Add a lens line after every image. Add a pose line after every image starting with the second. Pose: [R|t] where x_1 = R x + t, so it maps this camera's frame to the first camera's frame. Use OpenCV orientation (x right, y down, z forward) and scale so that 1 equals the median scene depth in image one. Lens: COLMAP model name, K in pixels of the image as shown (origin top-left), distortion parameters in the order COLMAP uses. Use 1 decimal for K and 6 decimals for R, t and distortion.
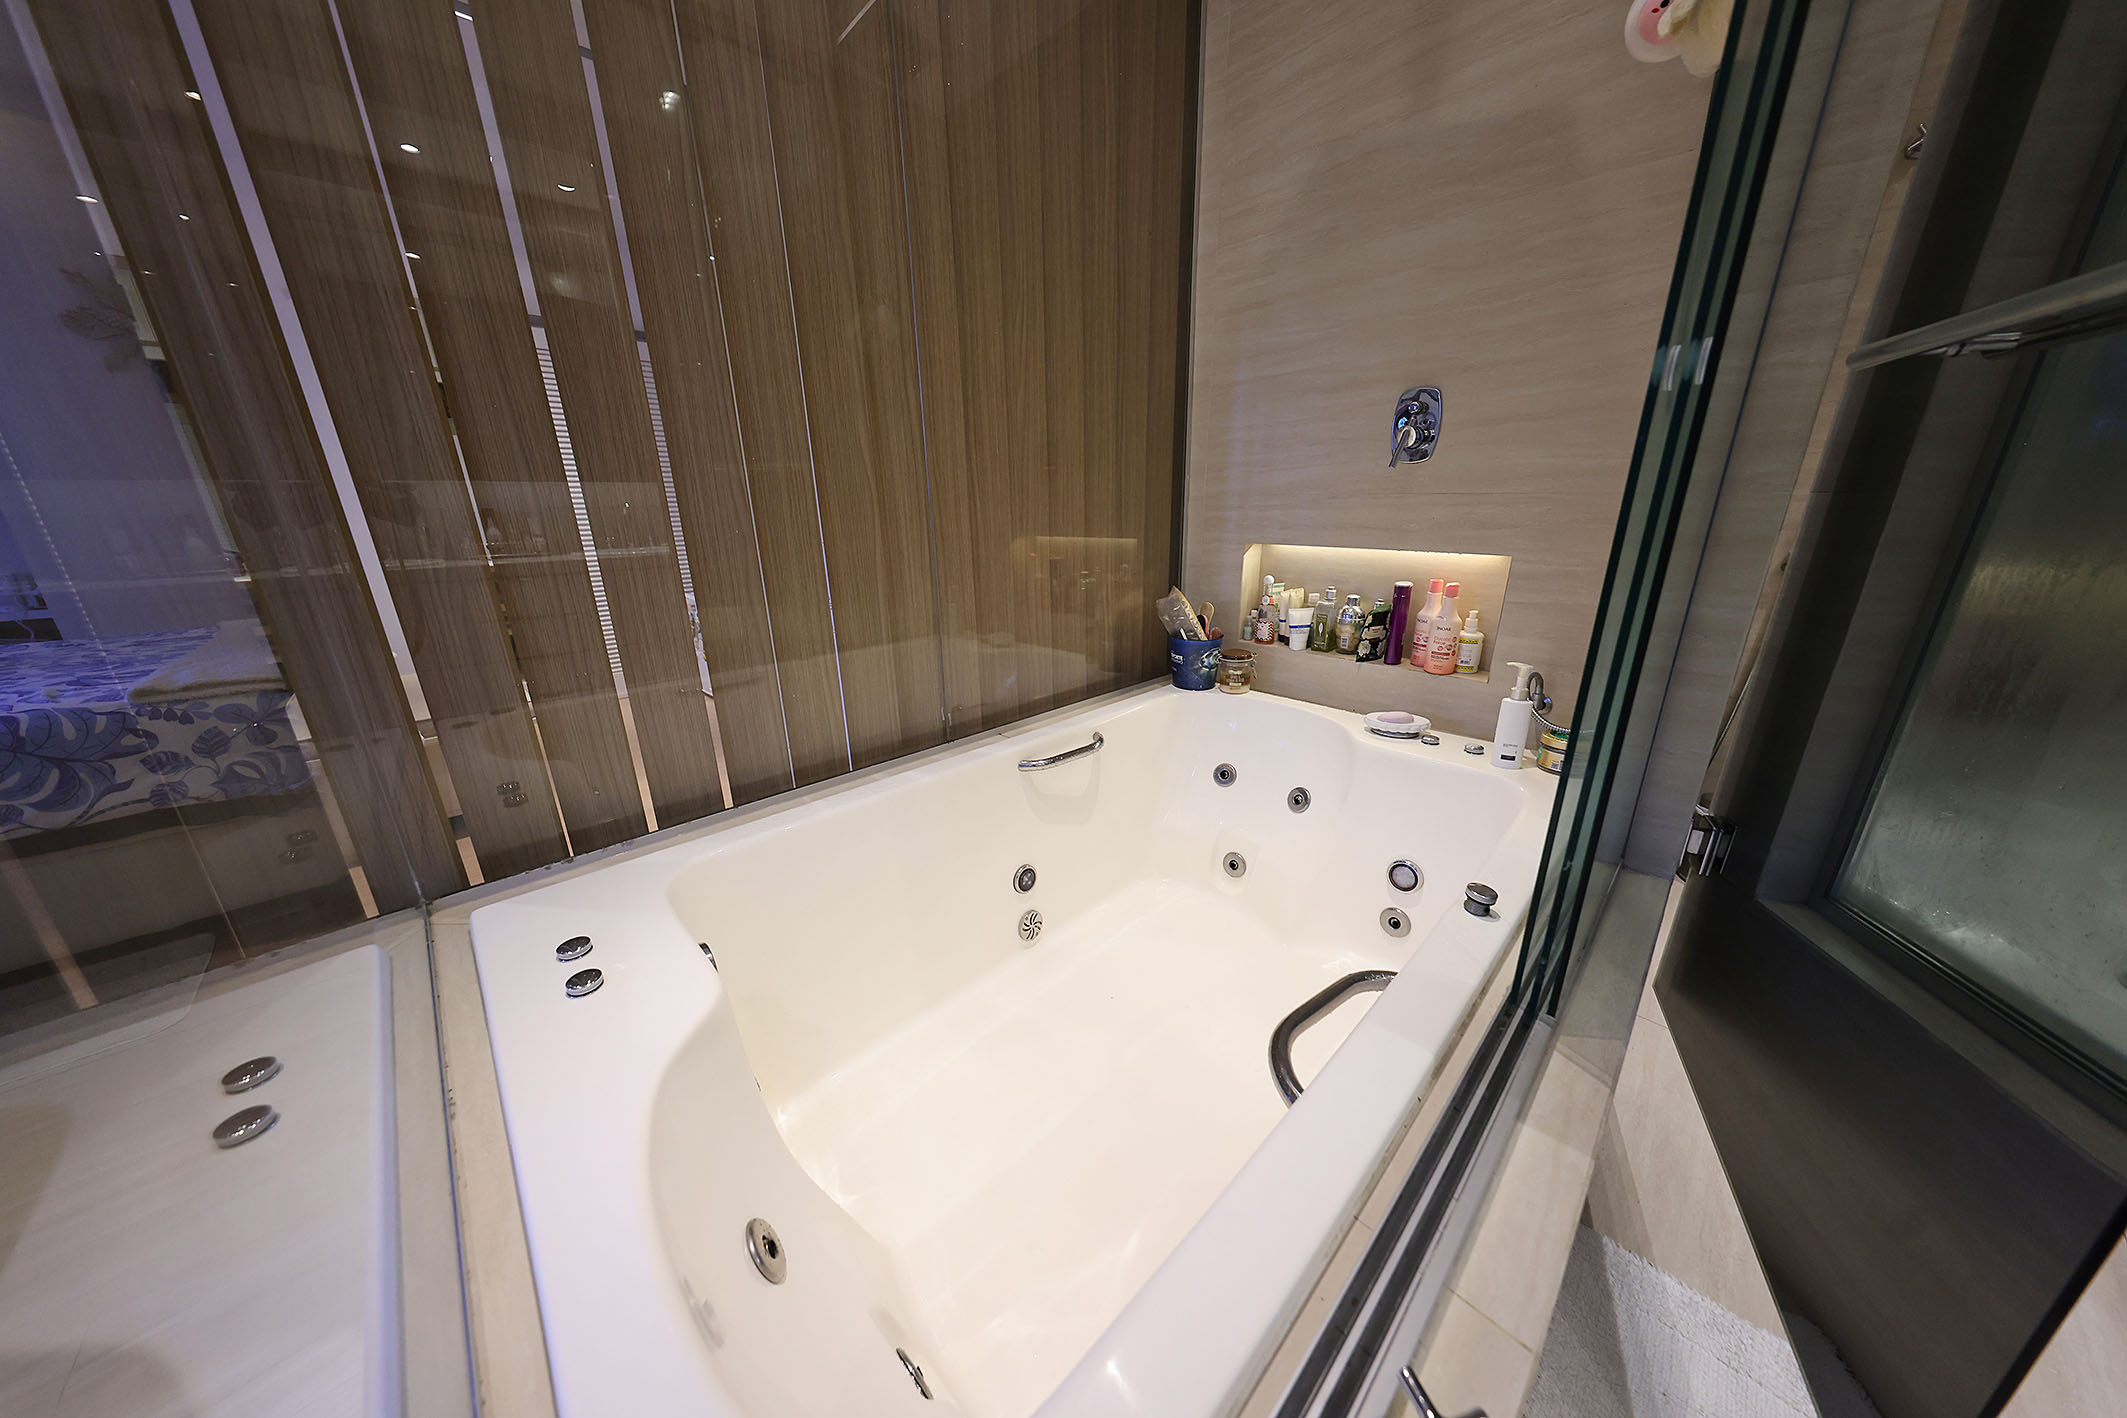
lens RADIAL K [[651.9, 0, 1053.5], [0, 651.9, 709.3], [0, 0, 1]] dist [0.000993, 0.000088]
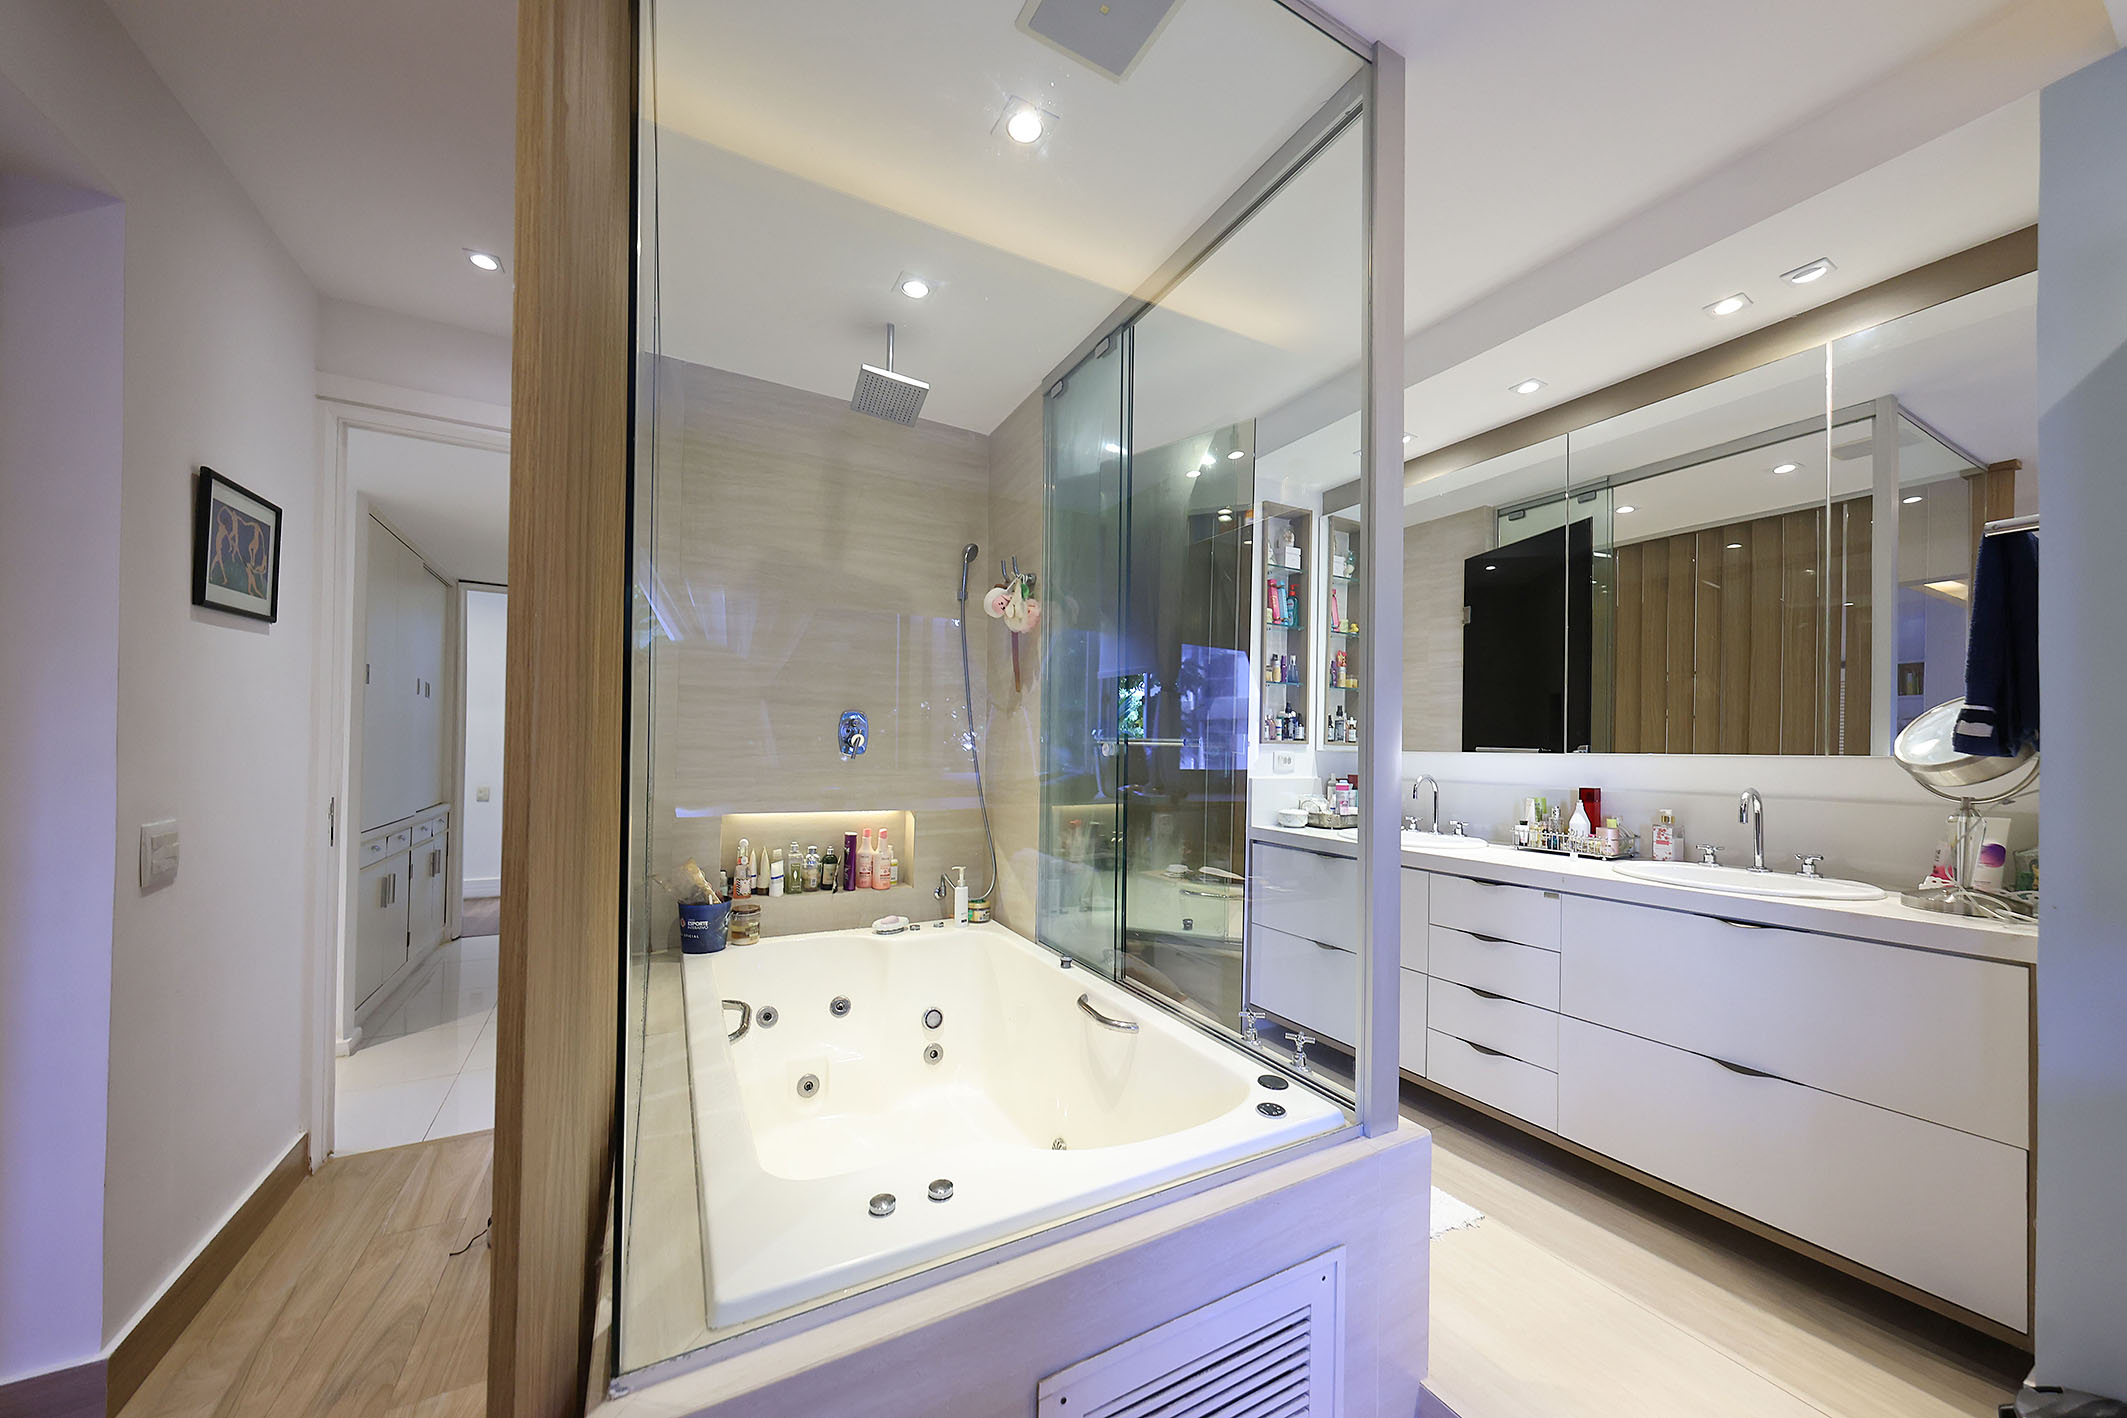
lens RADIAL K [[762.6, 0, 1070.7], [0, 762.6, 751.8], [0, 0, 1]] dist [0.000271, 0.000029]
pose [[0.253353, 0.011938, 0.967300, -0.972268], [0.280087, 0.956190, -0.085160, -0.084895], [-0.925939, 0.292504, 0.238910, 0.089996]]
